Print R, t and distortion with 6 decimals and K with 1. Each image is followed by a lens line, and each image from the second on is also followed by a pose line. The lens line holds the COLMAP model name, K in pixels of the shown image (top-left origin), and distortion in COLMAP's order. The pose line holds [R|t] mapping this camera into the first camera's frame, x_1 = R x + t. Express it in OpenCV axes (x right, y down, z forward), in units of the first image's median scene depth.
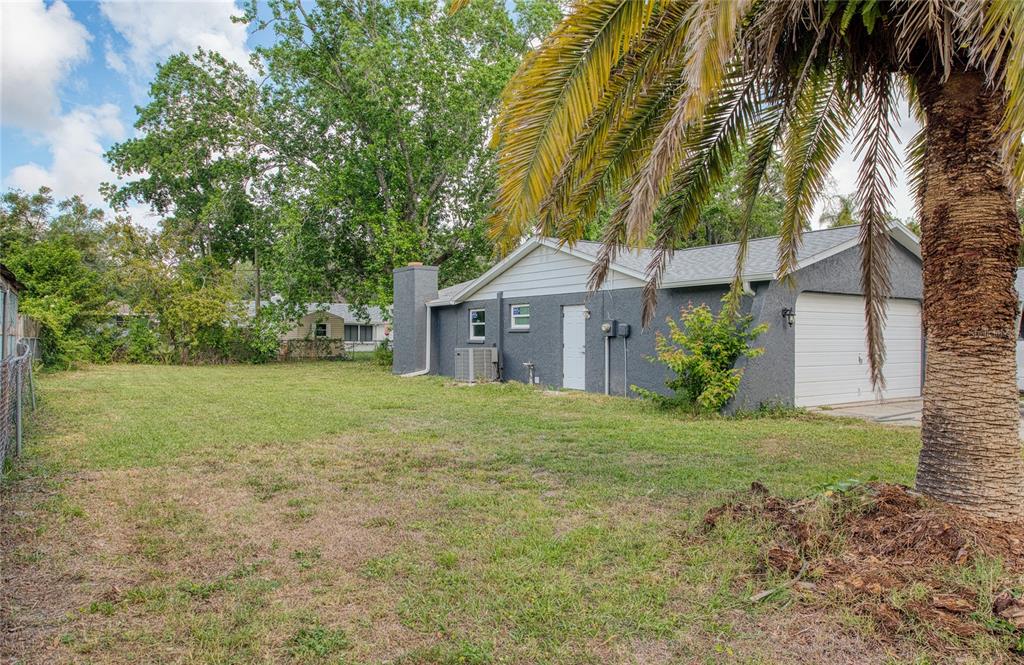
lens RADIAL K [[686.2, 0, 509.6], [0, 686.2, 329.8], [0, 0, 1]] dist [0.008803, 0.001489]
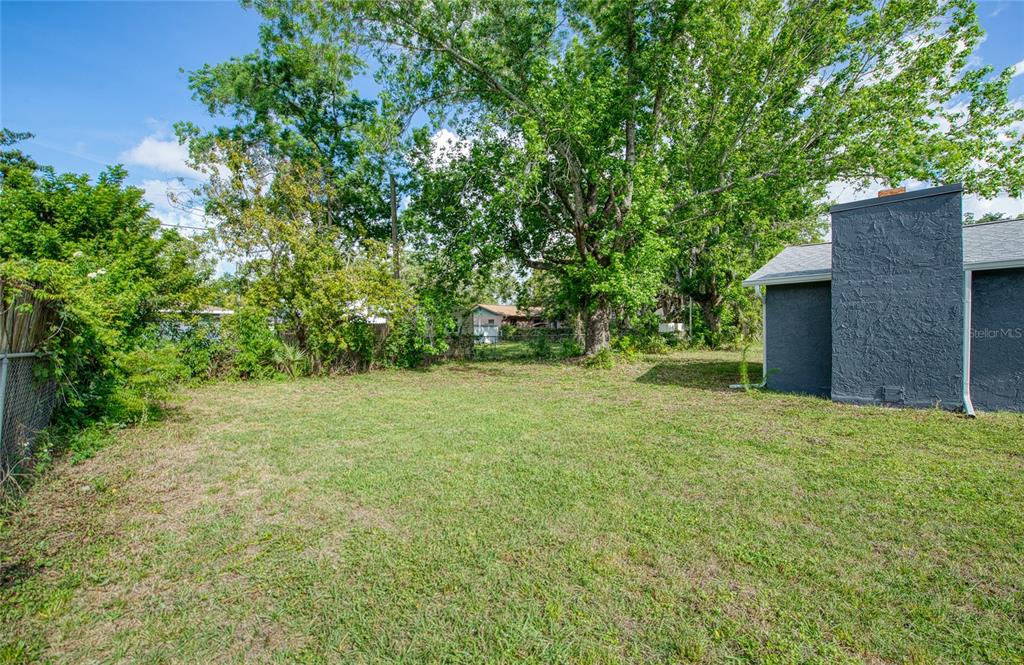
lens RADIAL K [[419.4, 0, 511.0], [0, 419.4, 338.1], [0, 0, 1]] dist [-0.012272, -0.000709]
pose [[0.983663, -0.014968, 0.179397, -0.375855], [0.010512, 0.999613, 0.025767, 0.002971], [-0.179713, -0.023460, 0.983439, 0.579764]]
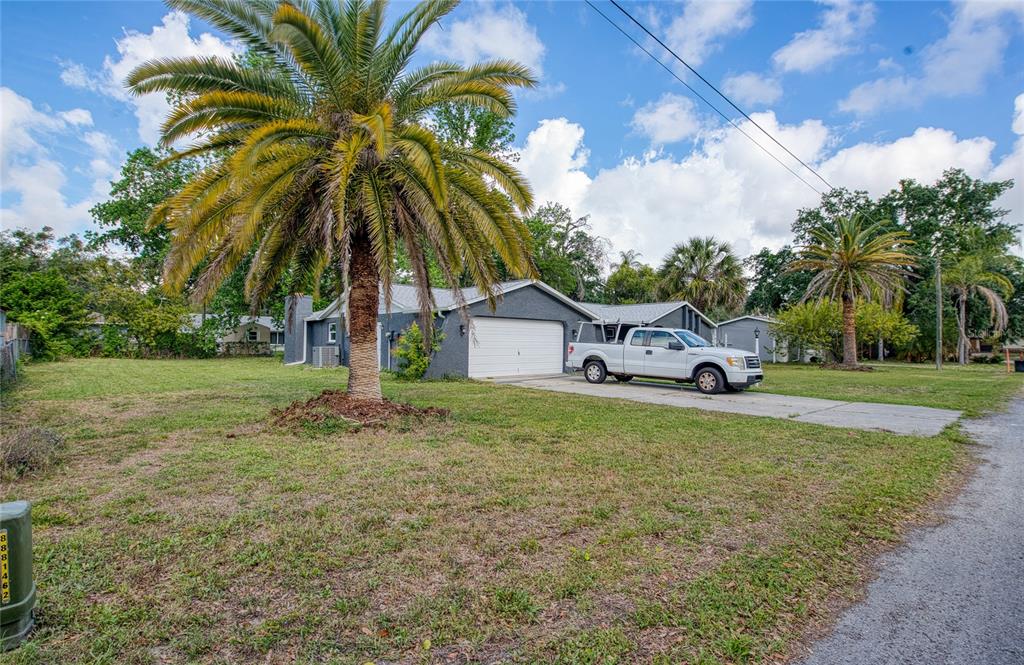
lens RADIAL K [[498.3, 0, 514.3], [0, 498.3, 332.3], [0, 0, 1]] dist [-0.011102, -0.000173]
pose [[0.987371, 0.008351, 0.158202, 0.133754], [-0.006737, 0.999920, -0.010738, 0.000975], [-0.158279, 0.009537, 0.987348, -0.159630]]
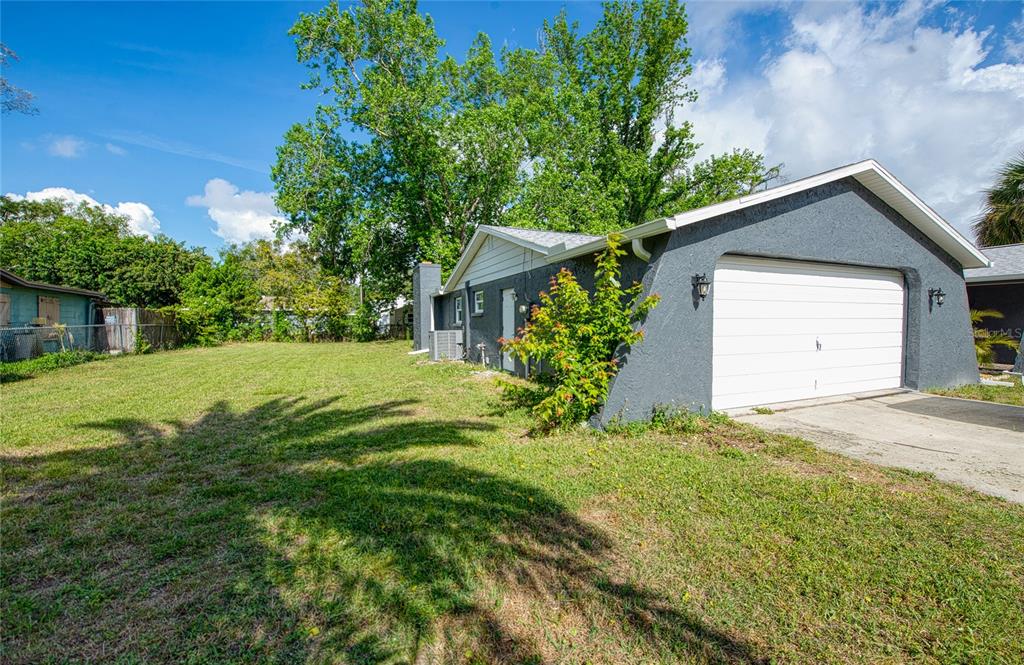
lens RADIAL K [[419.4, 0, 505.6], [0, 419.4, 331.4], [0, 0, 1]] dist [-0.012272, -0.000709]
pose [[0.980271, -0.002190, -0.197645, 0.120061], [0.007857, 0.999580, 0.027892, 0.005523], [0.197500, -0.028895, 0.979877, 0.218600]]
